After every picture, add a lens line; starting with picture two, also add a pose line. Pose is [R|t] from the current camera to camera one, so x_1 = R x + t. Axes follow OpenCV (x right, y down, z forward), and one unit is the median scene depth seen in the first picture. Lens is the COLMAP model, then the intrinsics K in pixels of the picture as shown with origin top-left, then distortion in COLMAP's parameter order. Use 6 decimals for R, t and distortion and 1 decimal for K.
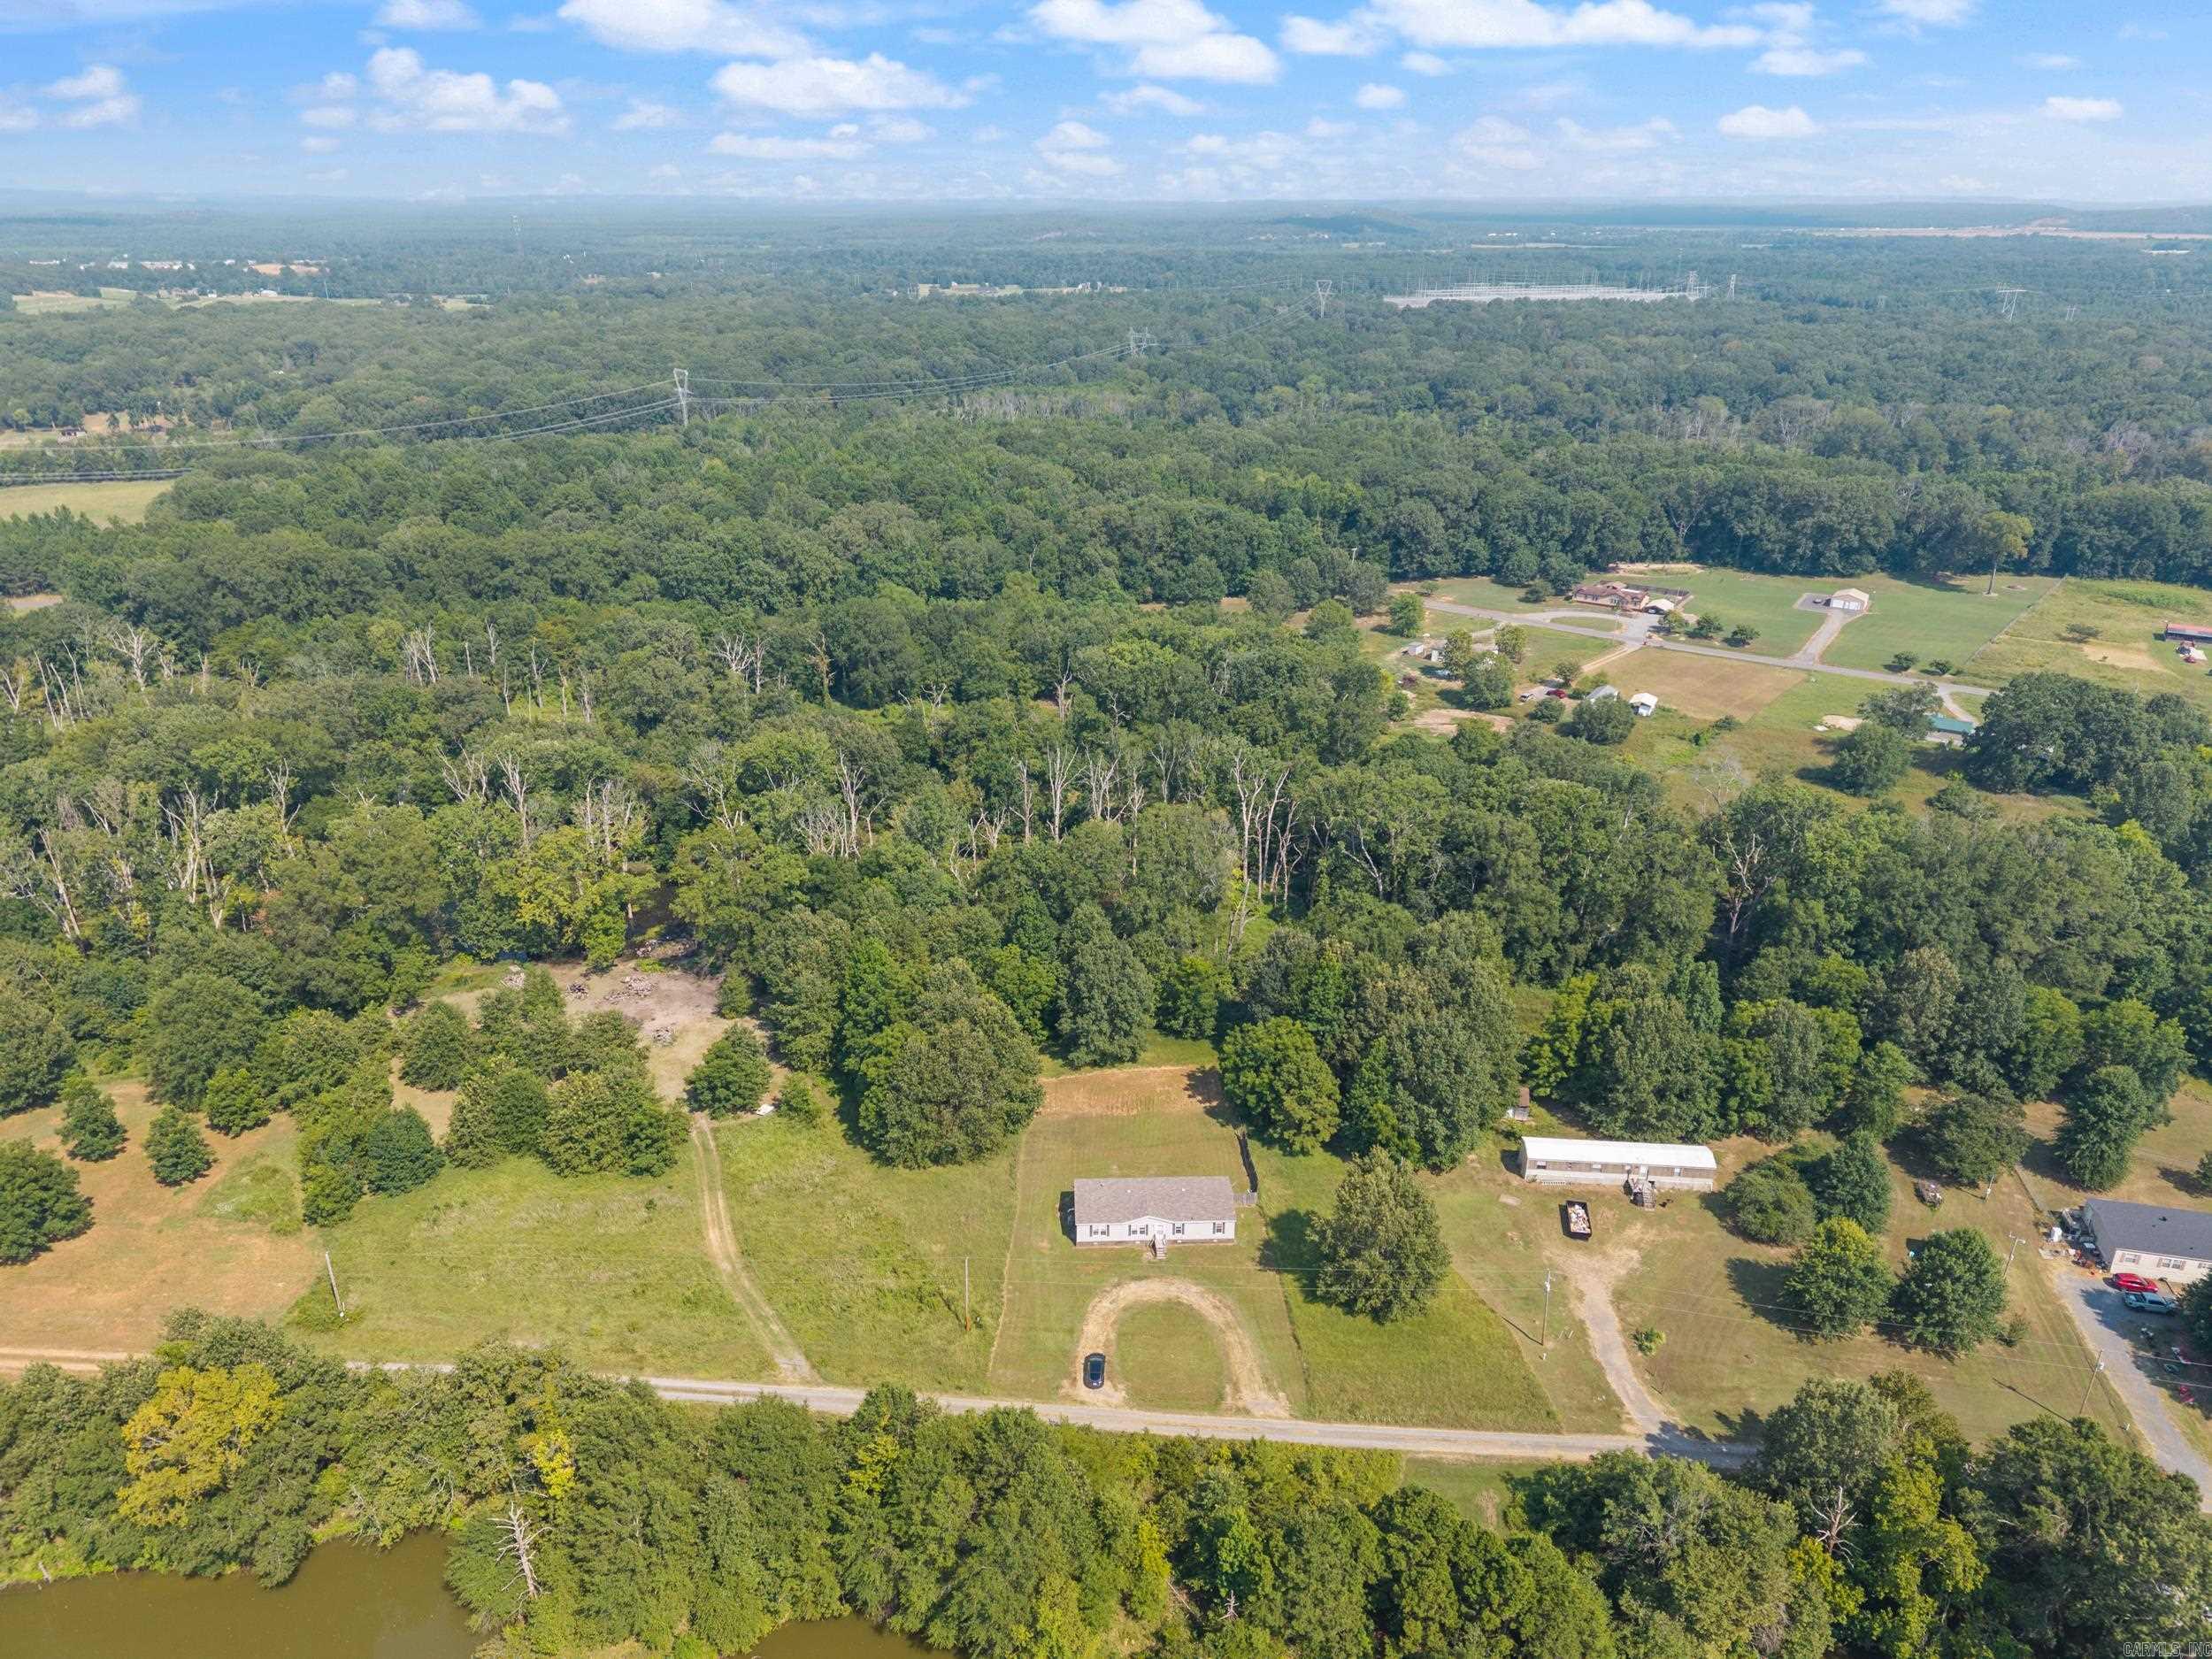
lens RADIAL K [[1480.4, 0, 1106.0], [0, 1480.4, 829.5], [0, 0, 1]] dist [0.033493, -0.033136]
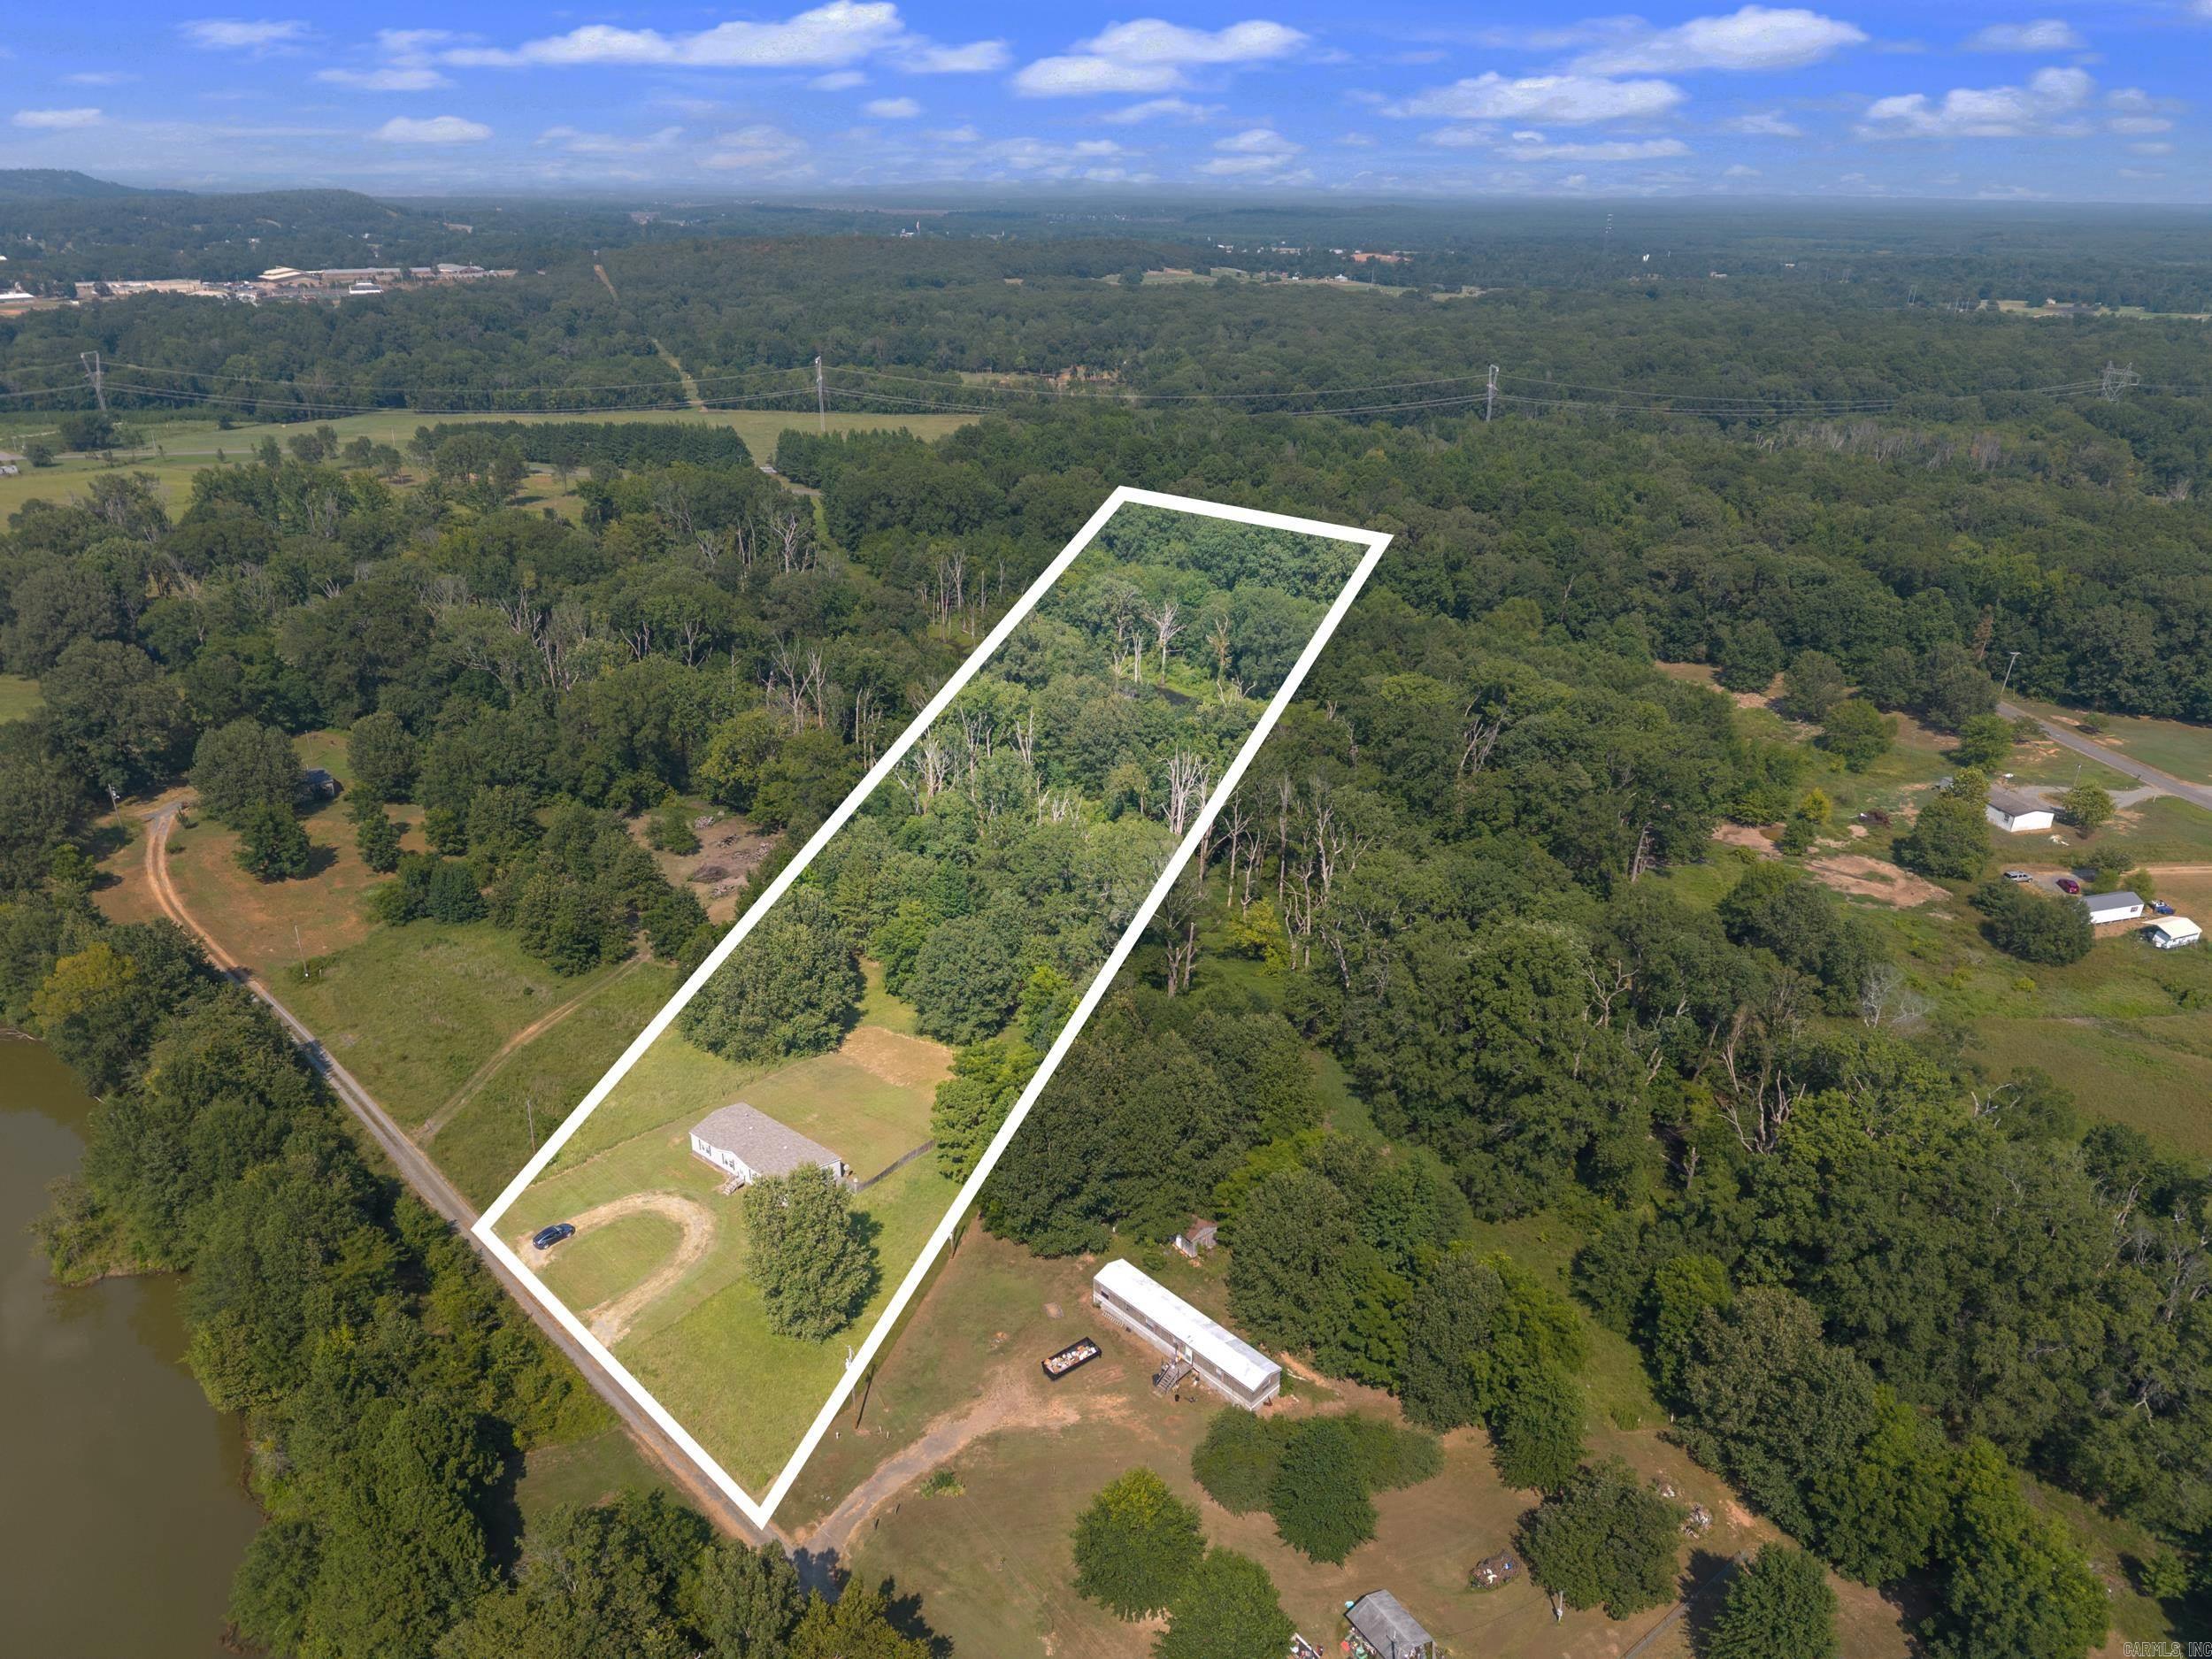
lens RADIAL K [[1480.4, 0, 1106.0], [0, 1480.4, 829.5], [0, 0, 1]] dist [0.033493, -0.033136]
pose [[0.757700, 0.267717, -0.595162, 0.655110], [-0.267690, 0.959228, 0.090686, -0.102216], [0.595174, 0.090606, 0.798472, 0.246213]]
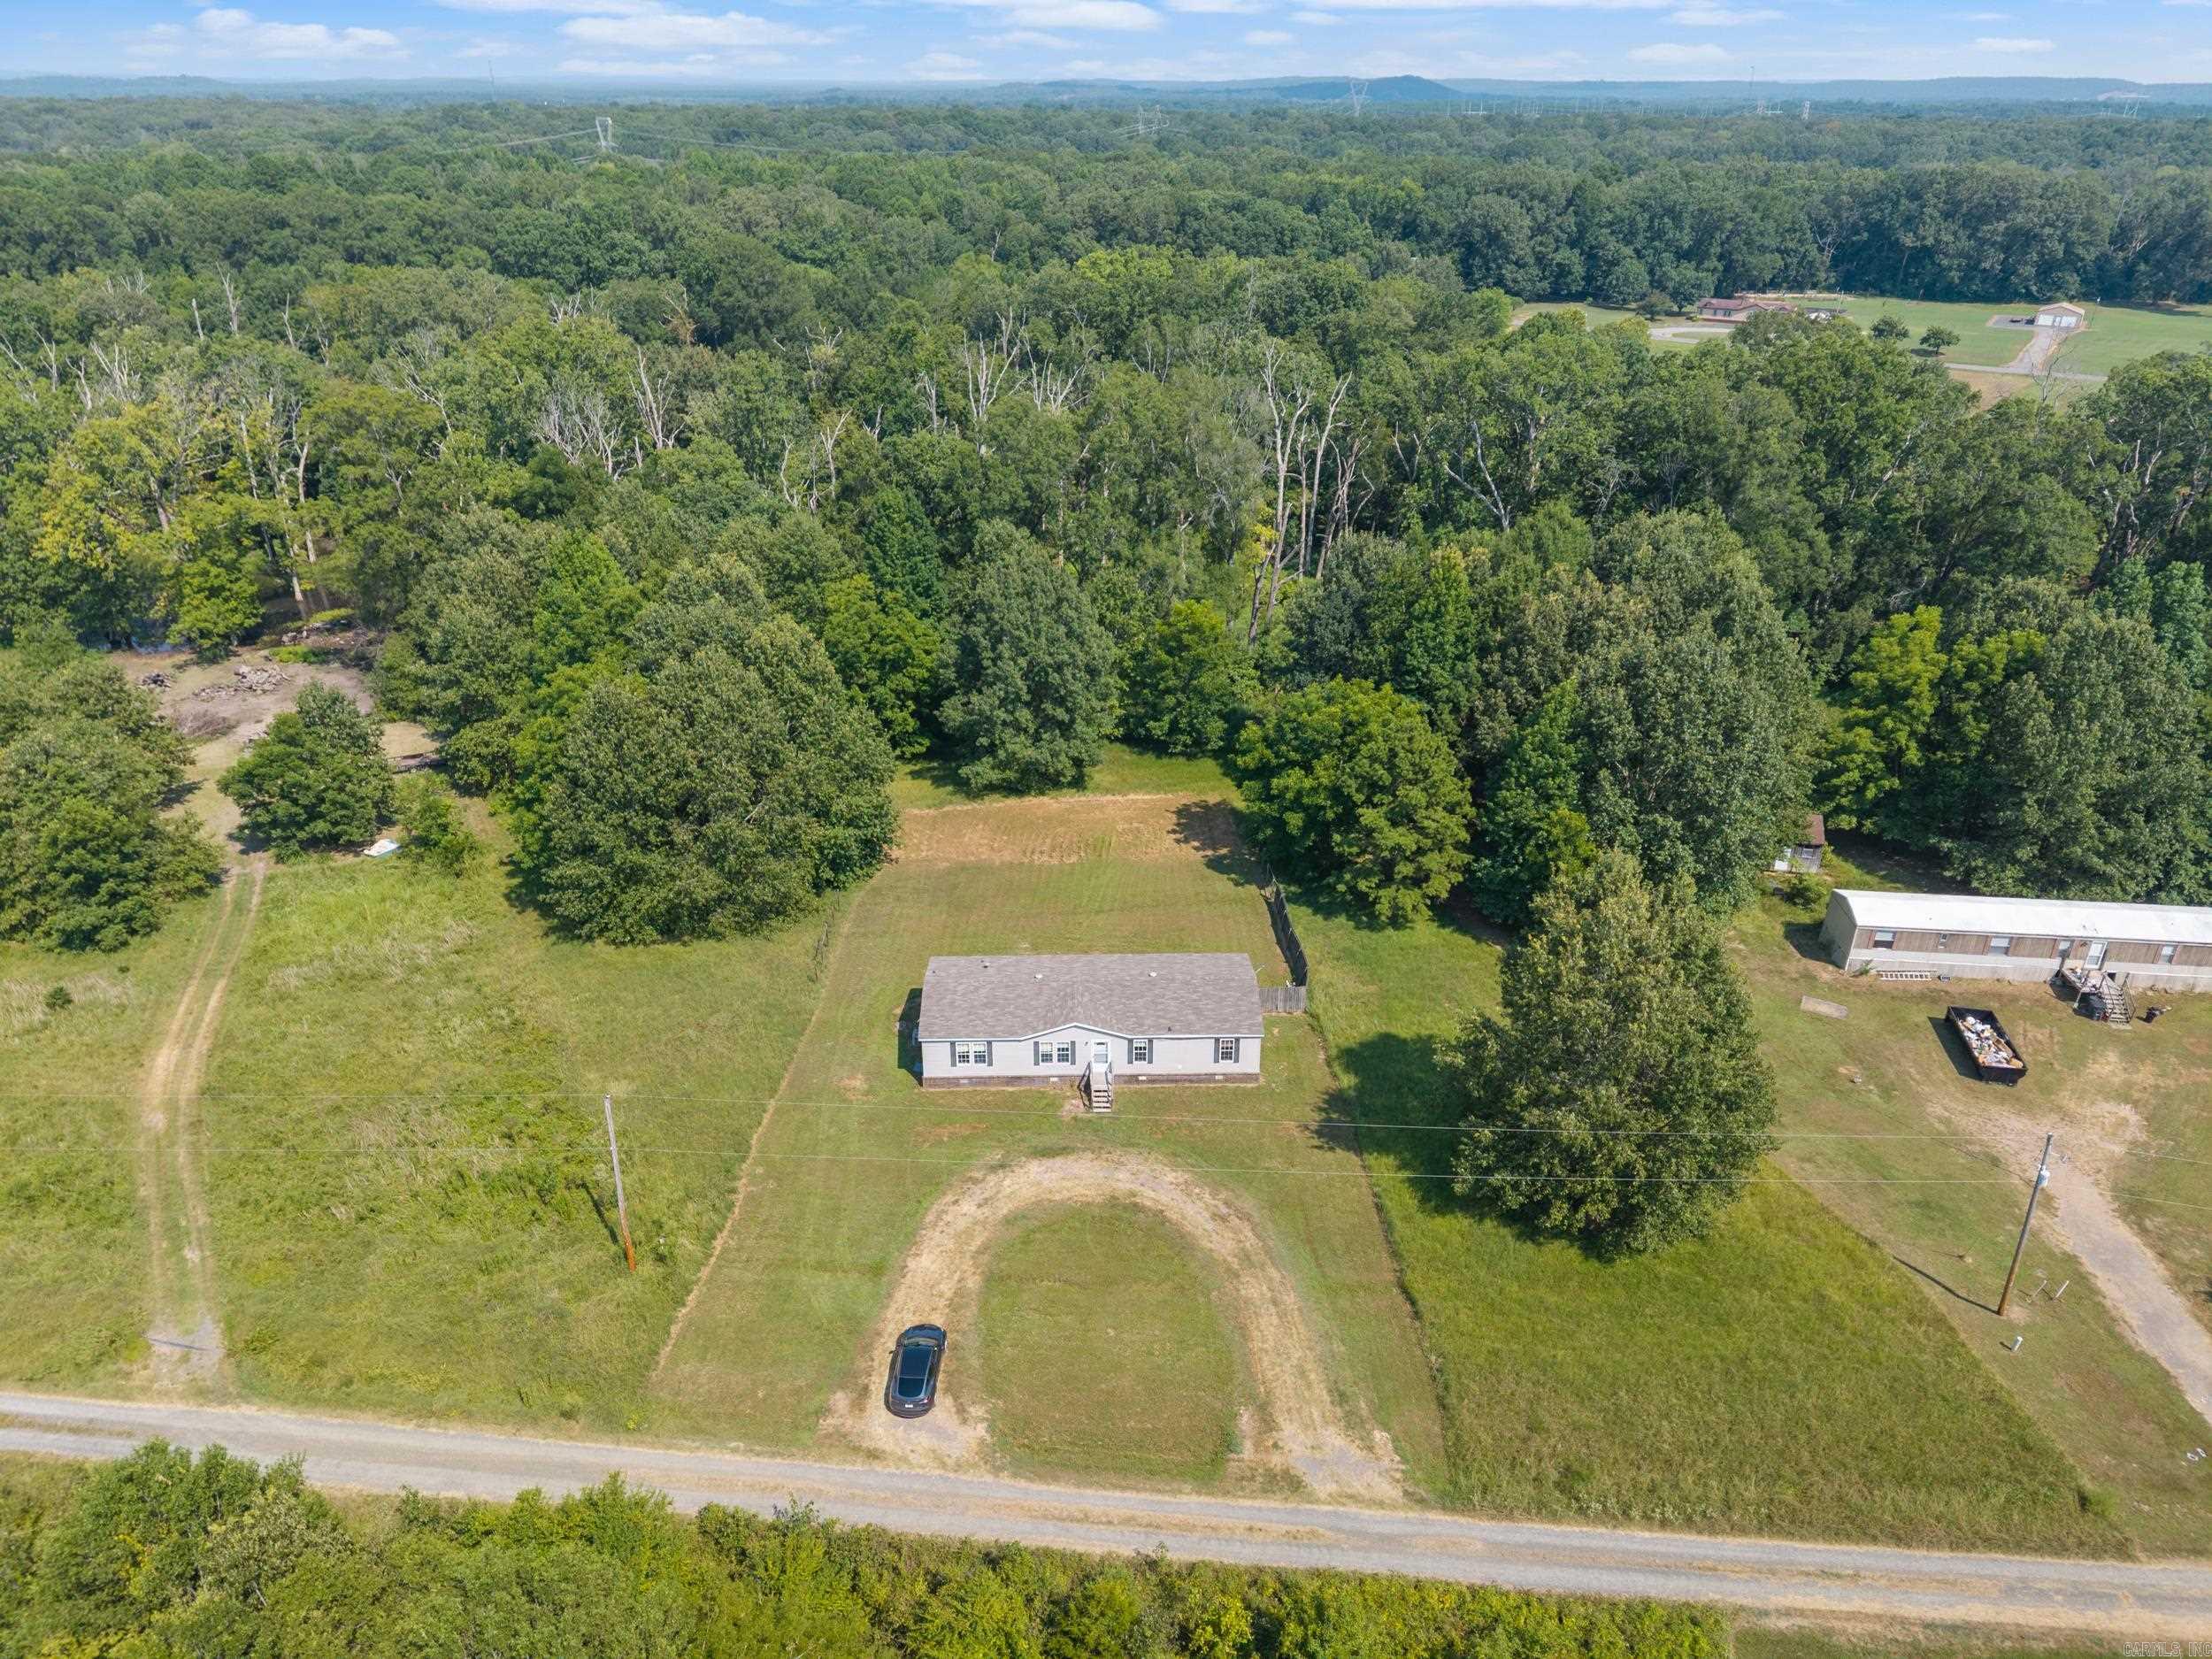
lens RADIAL K [[1480.4, 0, 1106.0], [0, 1480.4, 829.5], [0, 0, 1]] dist [0.033493, -0.033136]
pose [[0.999933, 0.006905, -0.009273, 0.034794], [-0.006349, 0.998255, 0.058713, 0.143186], [0.009663, -0.058650, 0.998232, 0.448504]]
